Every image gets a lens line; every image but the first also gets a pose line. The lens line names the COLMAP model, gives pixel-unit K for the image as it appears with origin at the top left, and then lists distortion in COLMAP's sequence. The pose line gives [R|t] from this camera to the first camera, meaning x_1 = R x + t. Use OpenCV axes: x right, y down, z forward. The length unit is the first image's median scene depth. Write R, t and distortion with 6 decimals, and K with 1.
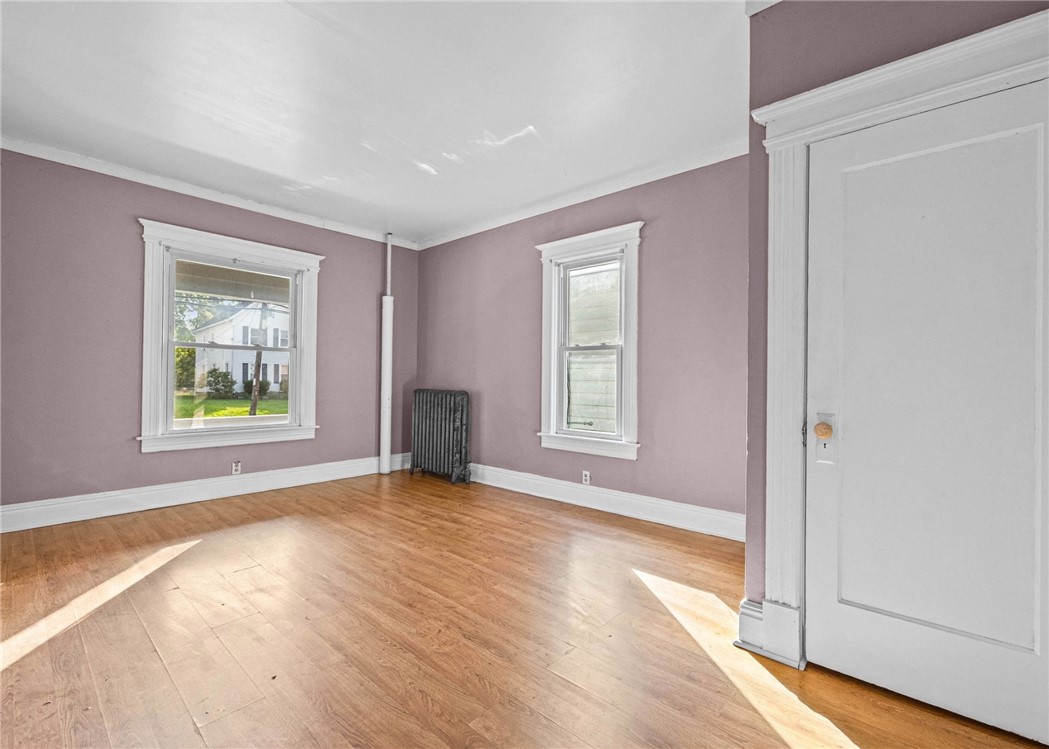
lens RADIAL K [[471.0, 0, 531.4], [0, 471.0, 372.7], [0, 0, 1]] dist [-0.004276, -0.000153]
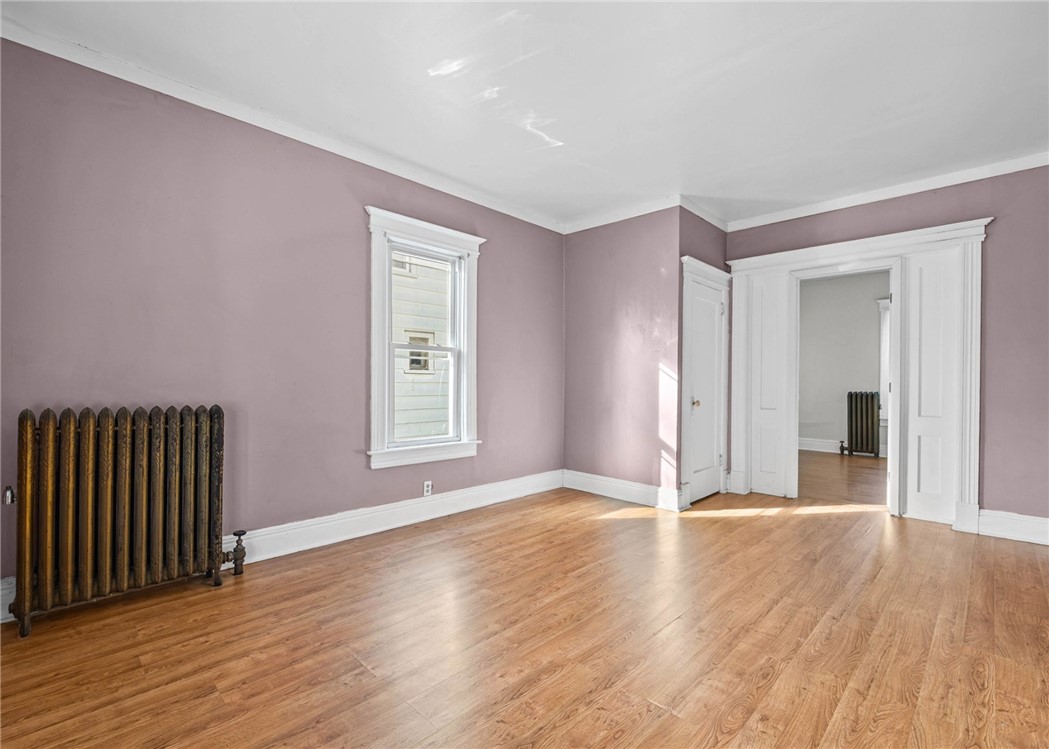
lens RADIAL K [[471.0, 0, 531.4], [0, 471.0, 379.5], [0, 0, 1]] dist [-0.004276, -0.000153]
pose [[0.046025, -0.005988, 0.998922, -0.838745], [-0.016574, 0.999840, 0.006757, 0.000011], [-0.998803, -0.016867, 0.045918, 0.799226]]
